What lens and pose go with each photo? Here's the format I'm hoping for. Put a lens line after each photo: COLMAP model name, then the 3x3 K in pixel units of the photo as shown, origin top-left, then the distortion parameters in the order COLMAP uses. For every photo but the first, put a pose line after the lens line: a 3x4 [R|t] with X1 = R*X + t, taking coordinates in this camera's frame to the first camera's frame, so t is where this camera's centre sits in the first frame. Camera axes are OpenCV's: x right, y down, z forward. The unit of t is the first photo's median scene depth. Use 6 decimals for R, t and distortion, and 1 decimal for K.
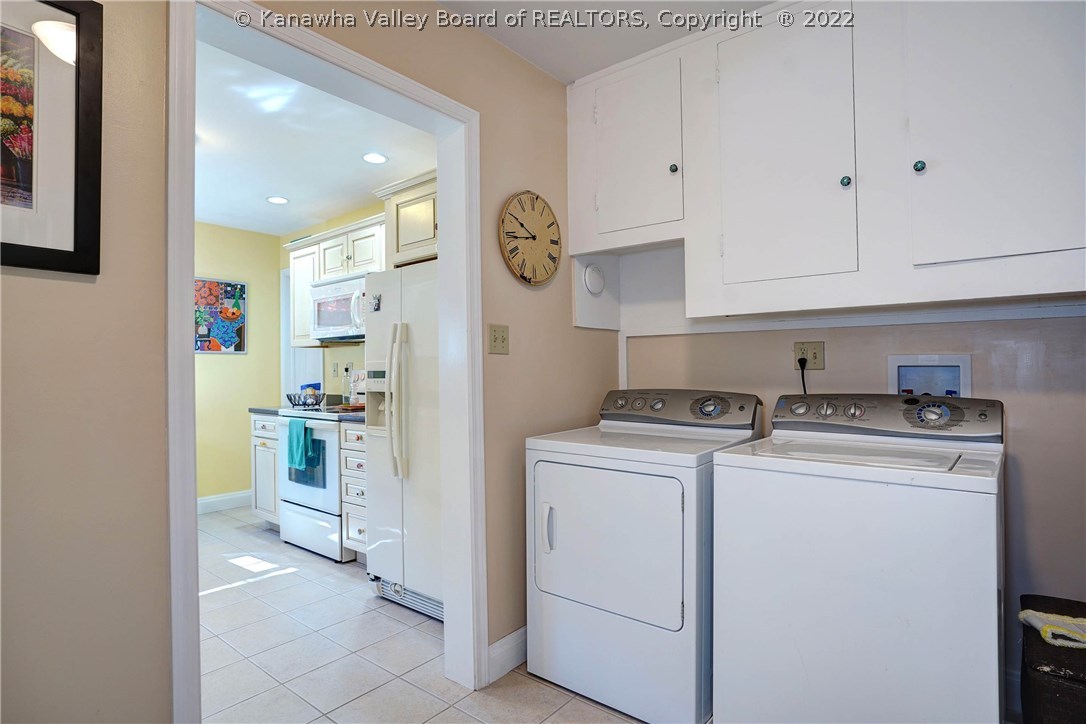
lens RADIAL K [[558.5, 0, 545.7], [0, 558.5, 362.1], [0, 0, 1]] dist [-0.032766, 0.000957]
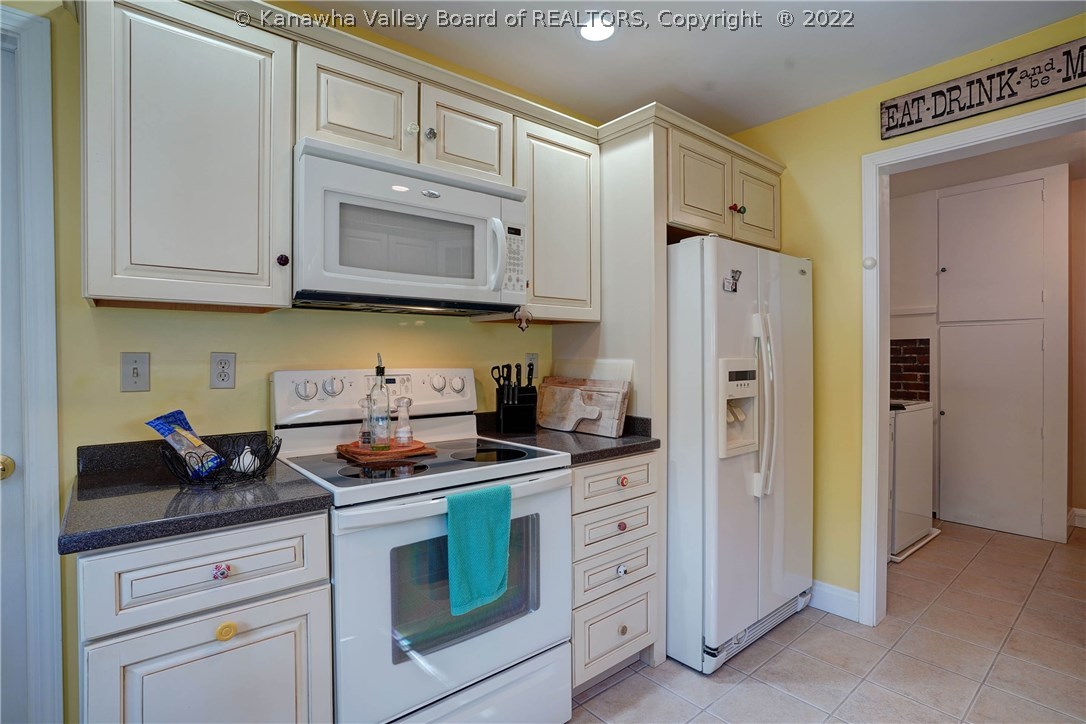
lens RADIAL K [[536.4, 0, 544.4], [0, 536.4, 353.2], [0, 0, 1]] dist [-0.027597, 0.001037]
pose [[0.191173, 0.009413, 0.981511, -0.748844], [-0.016245, 0.999847, -0.006425, 0.000150], [-0.981422, -0.014716, 0.191296, 0.781830]]
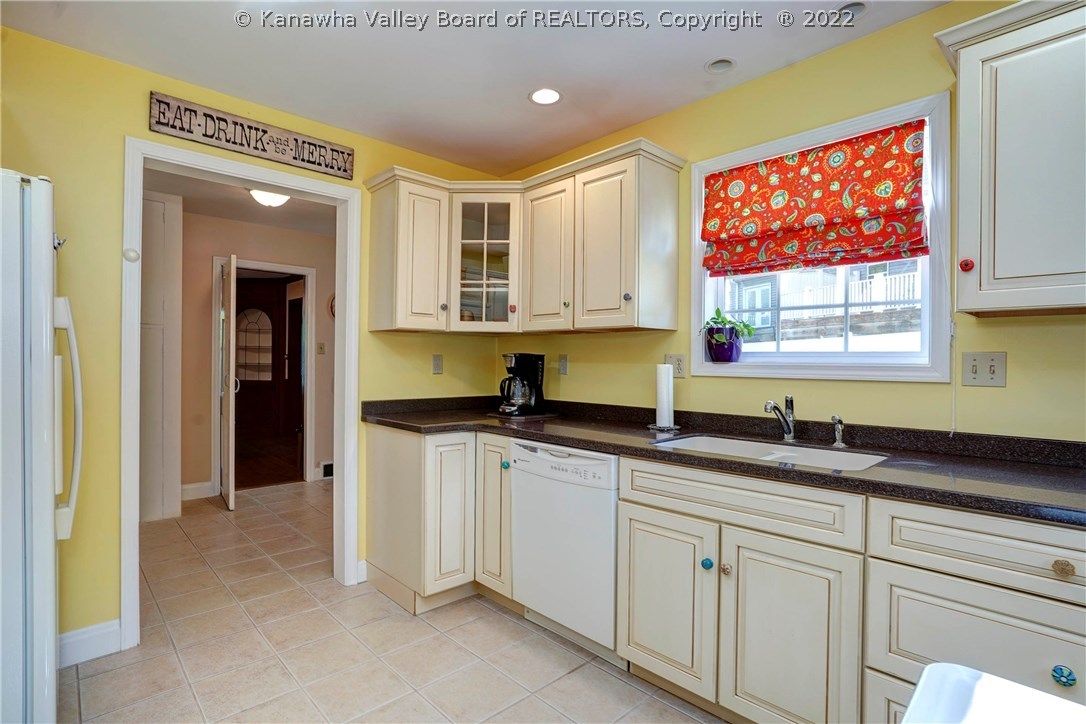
lens RADIAL K [[496.3, 0, 570.8], [0, 496.3, 363.6], [0, 0, 1]] dist [-0.027915, 0.000017]
pose [[-0.995805, 0.005130, 0.091352, -0.602860], [0.003692, 0.999867, -0.015902, 0.010517], [-0.091421, -0.015498, -0.995692, 0.983828]]
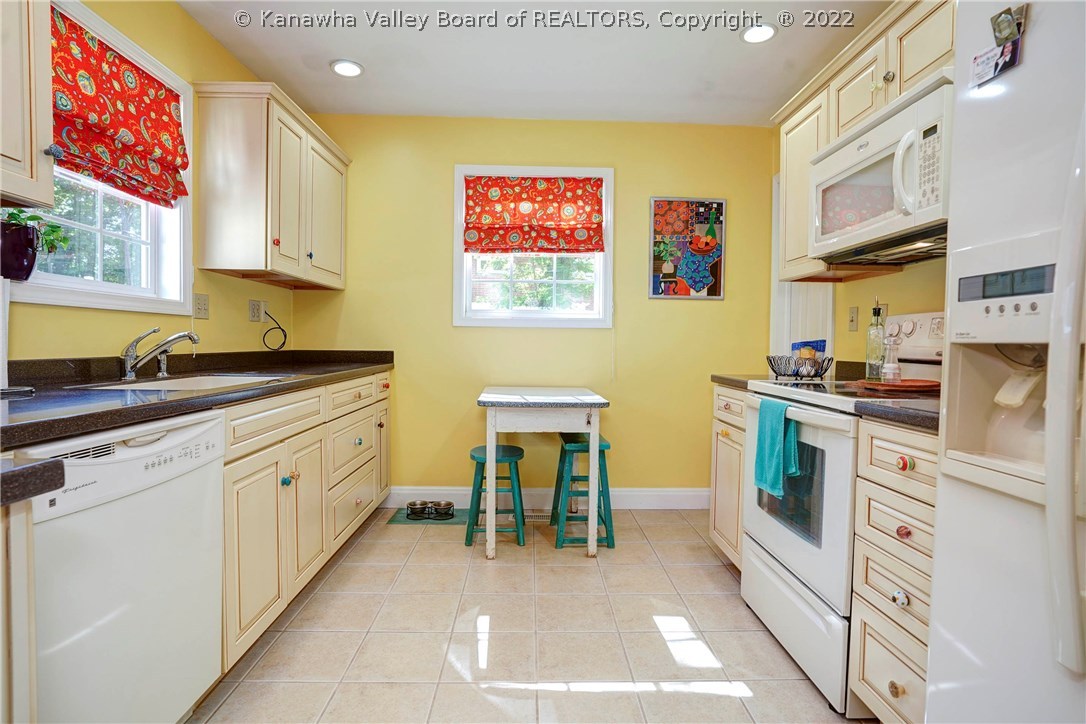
lens RADIAL K [[558.5, 0, 545.7], [0, 558.5, 362.1], [0, 0, 1]] dist [-0.032766, 0.000957]
pose [[0.643108, 0.049674, -0.764163, -0.163407], [-0.010435, 0.998370, 0.056116, 0.034049], [0.765704, -0.028114, 0.642578, 0.438832]]
